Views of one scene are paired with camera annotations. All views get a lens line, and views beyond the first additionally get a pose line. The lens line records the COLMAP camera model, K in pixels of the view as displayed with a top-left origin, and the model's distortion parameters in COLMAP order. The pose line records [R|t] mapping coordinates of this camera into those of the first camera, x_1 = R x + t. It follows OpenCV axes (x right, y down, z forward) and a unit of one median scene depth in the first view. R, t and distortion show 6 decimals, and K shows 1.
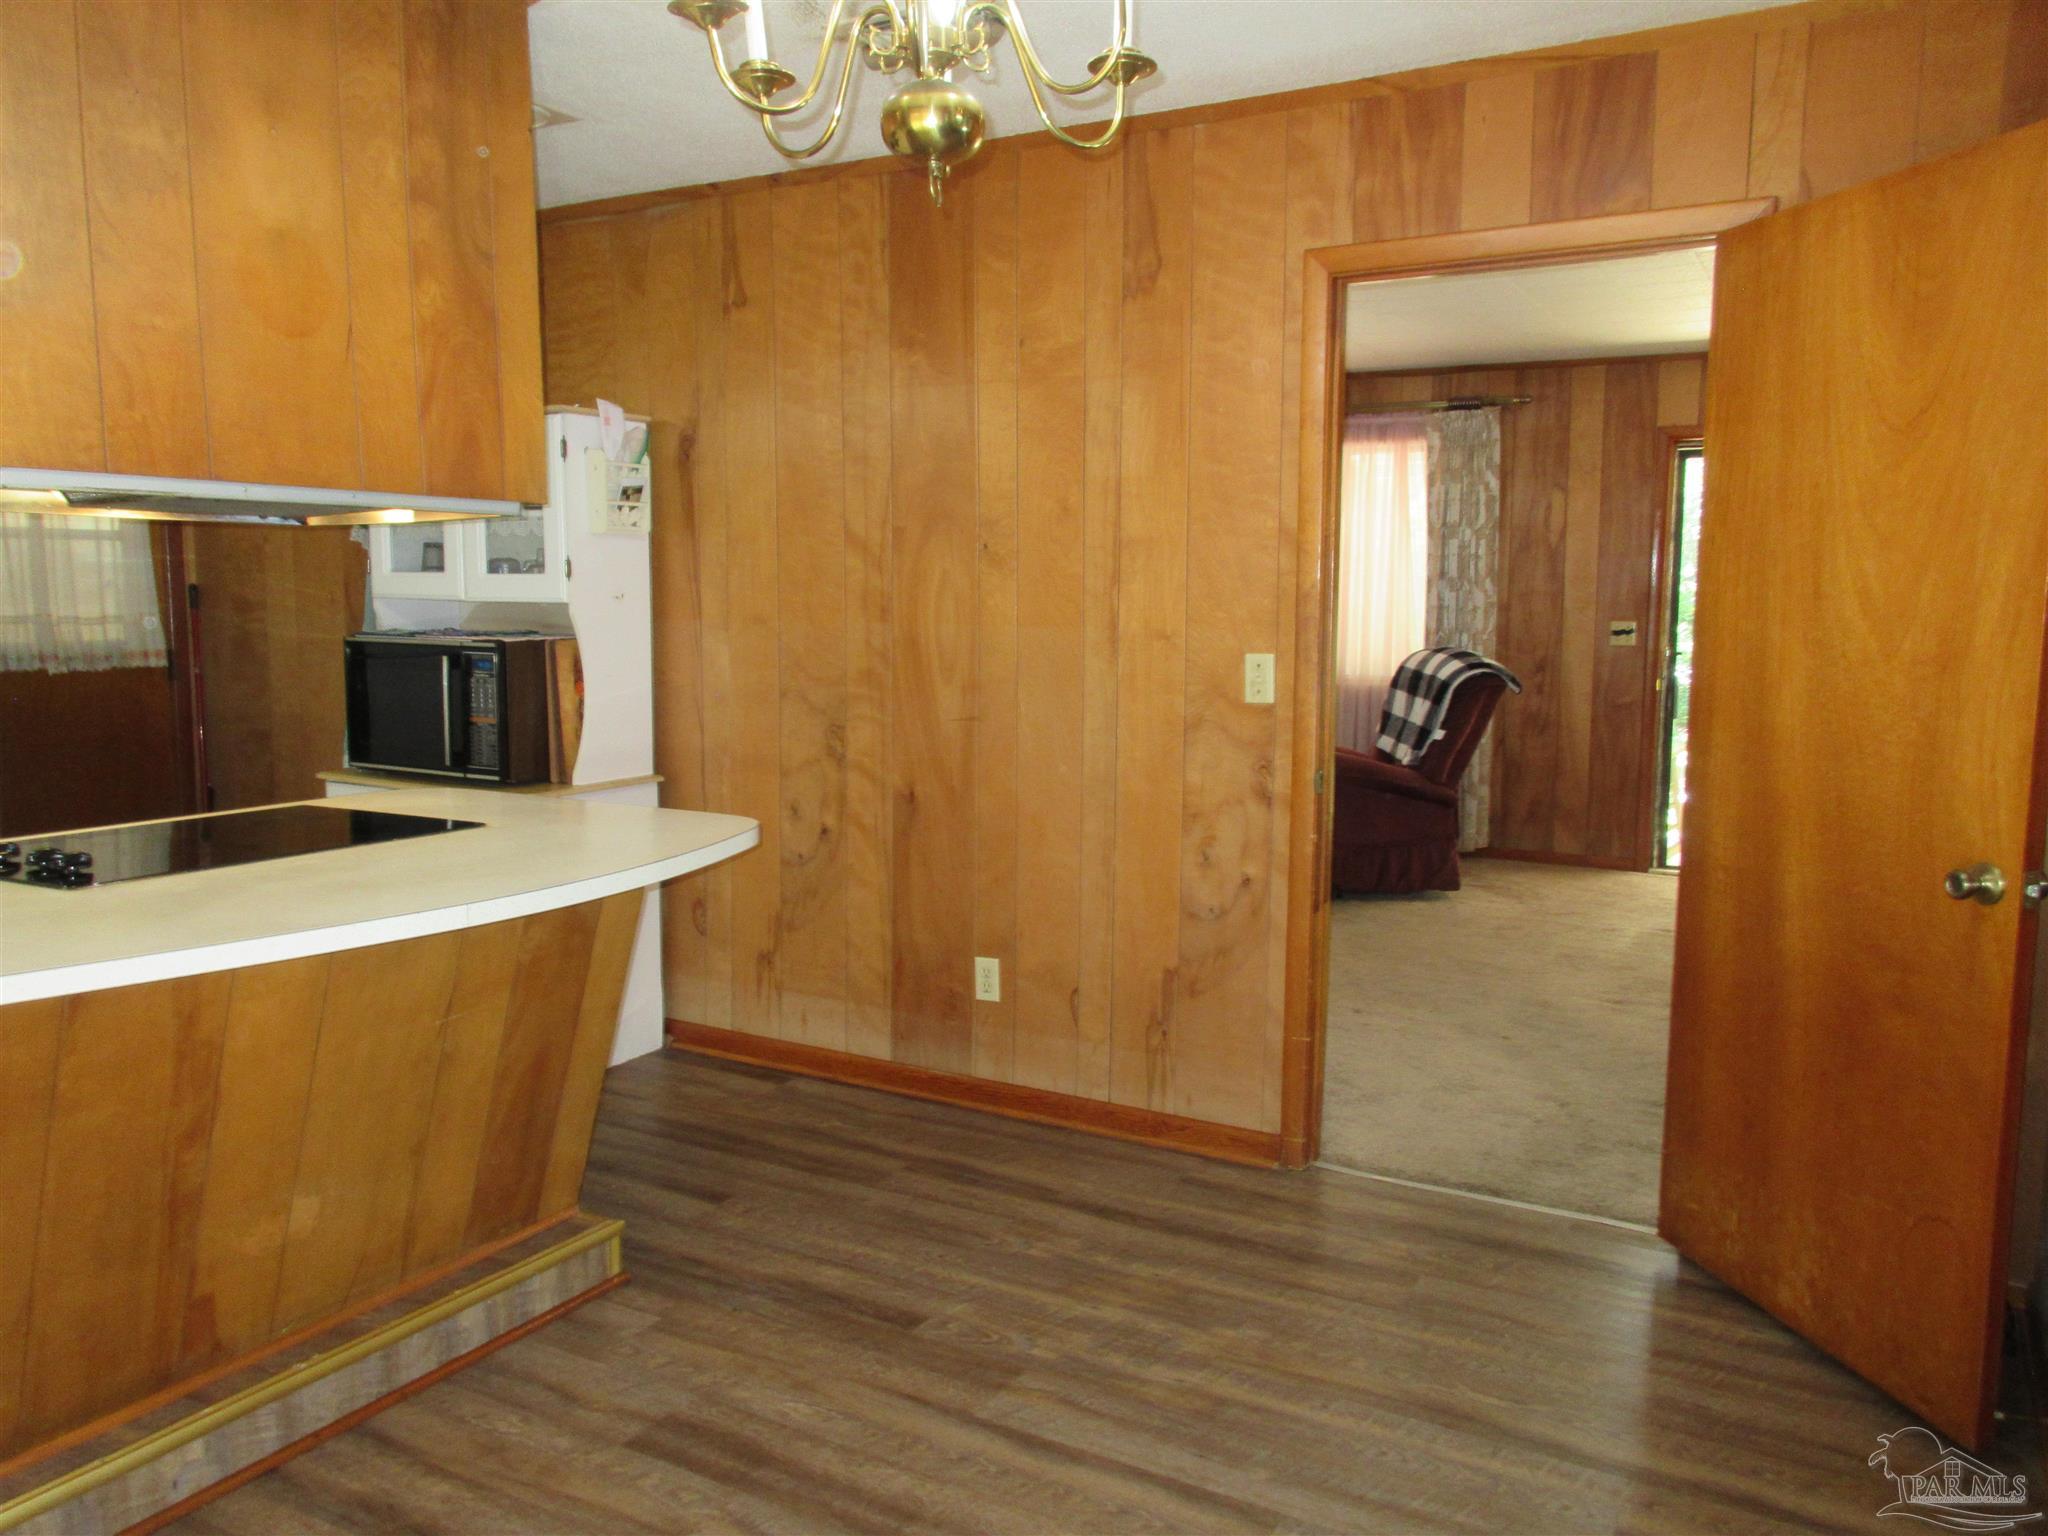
lens RADIAL K [[1547.4, 0, 1024.0], [0, 1547.4, 768.0], [0, 0, 1]] dist [0.007726, 0.003772]
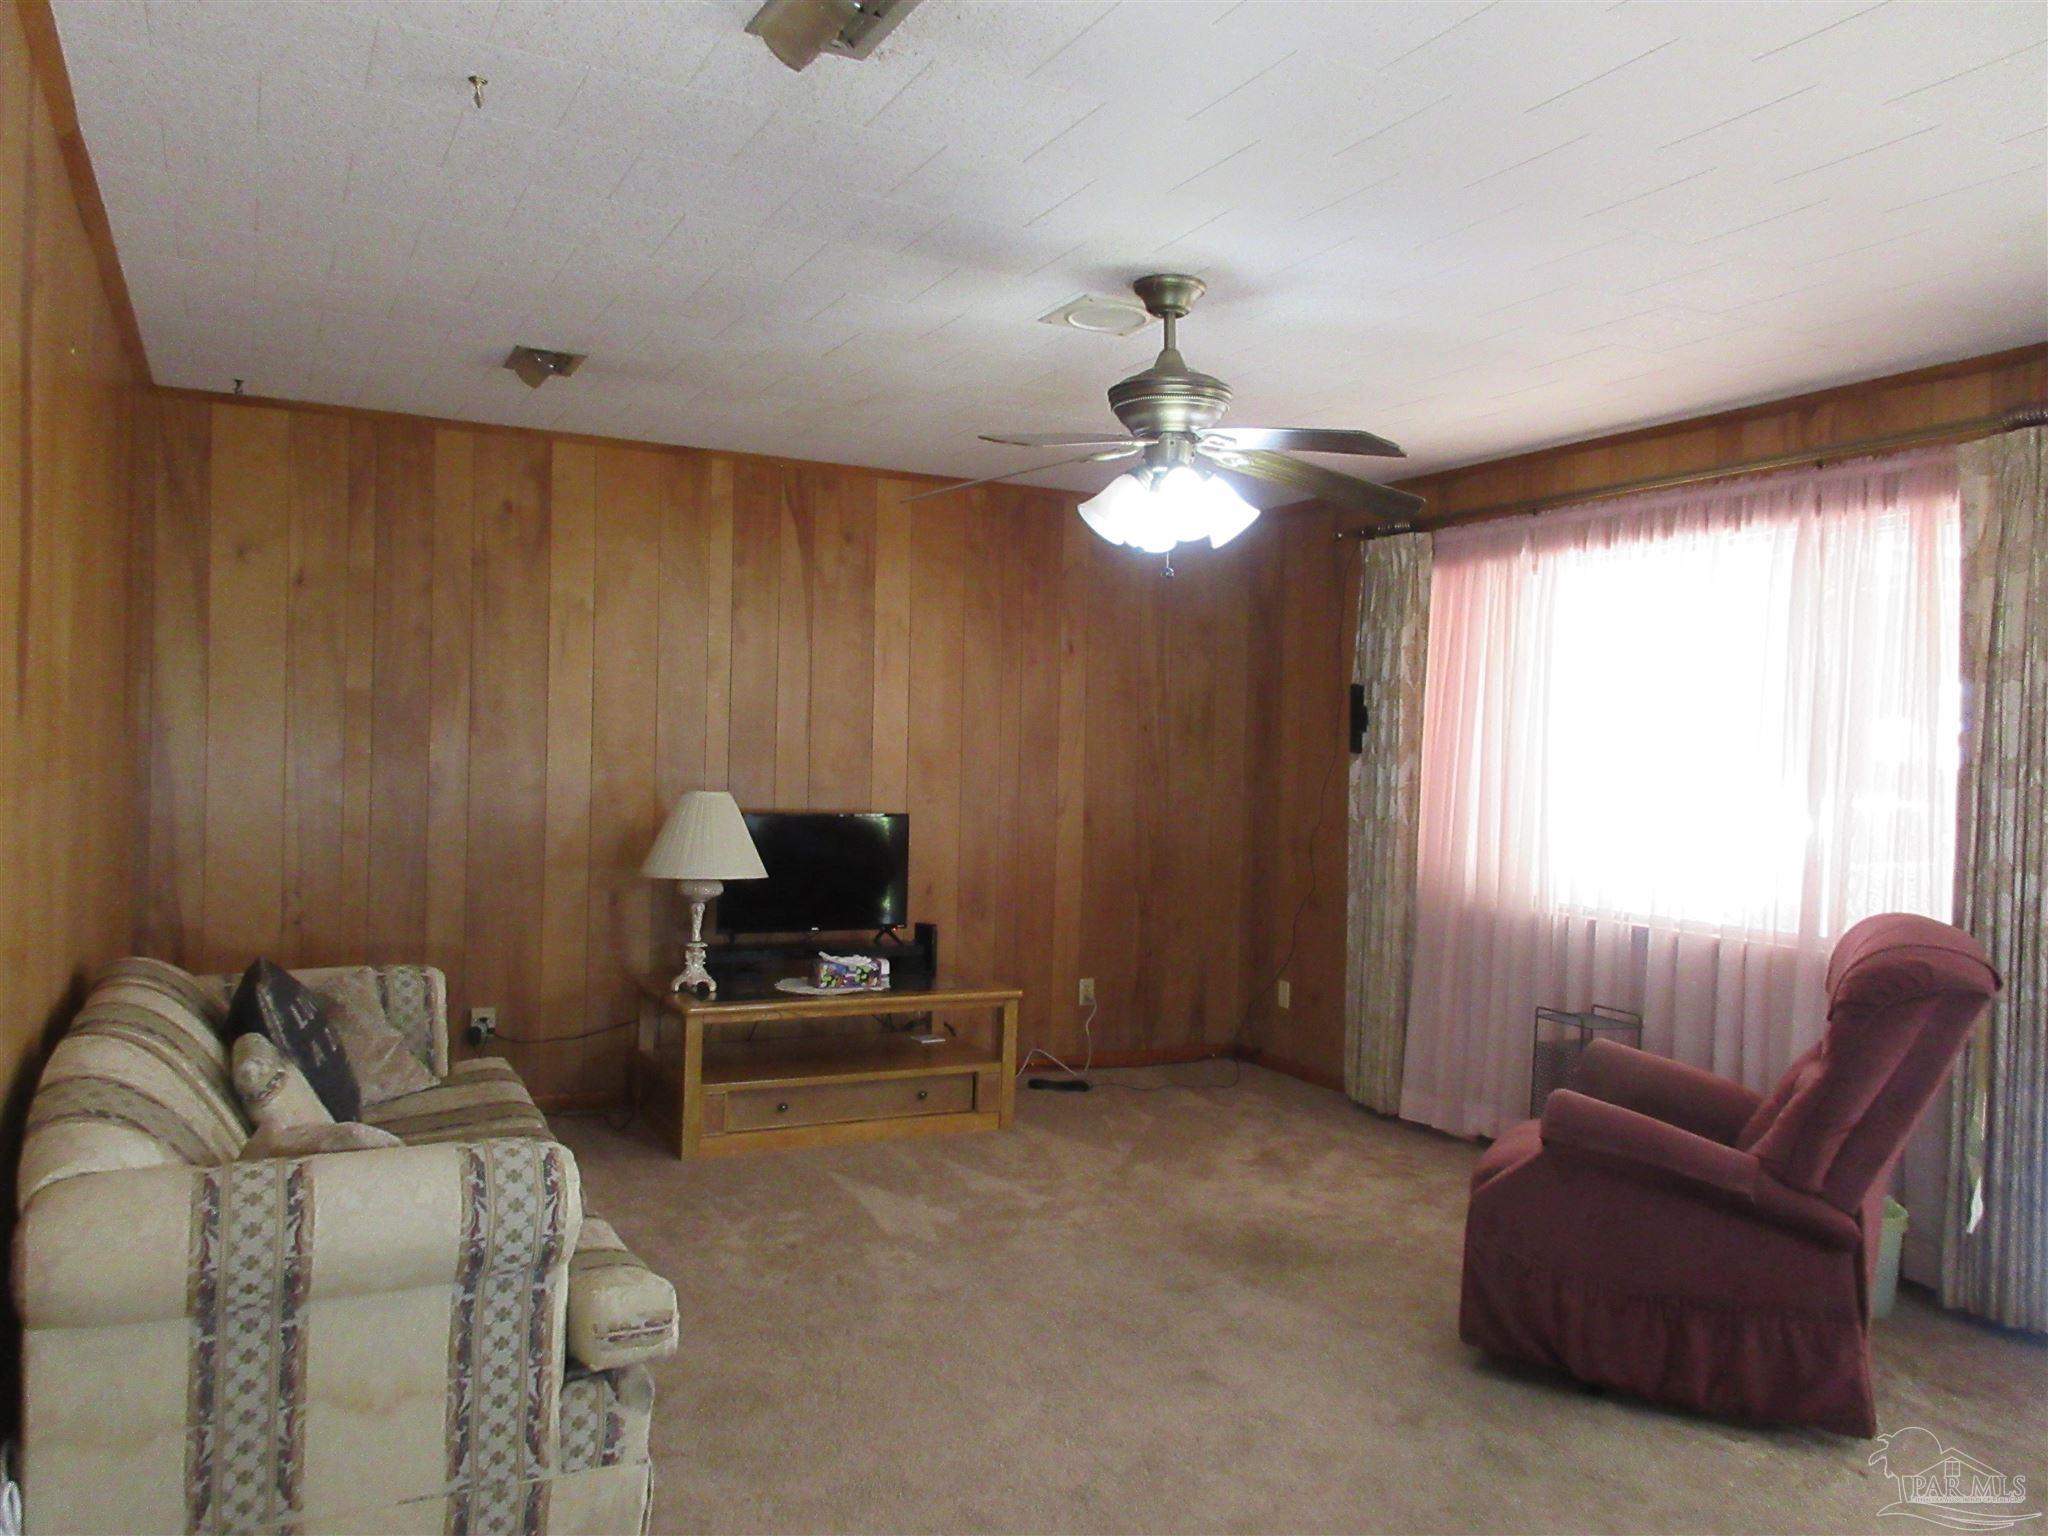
lens RADIAL K [[1547.4, 0, 1024.0], [0, 1547.4, 768.0], [0, 0, 1]] dist [0.007726, 0.003772]
pose [[0.836254, 0.026135, -0.547719, 0.286065], [-0.086694, 0.992602, -0.085000, -0.050059], [0.541446, 0.118565, 0.832333, 0.413371]]
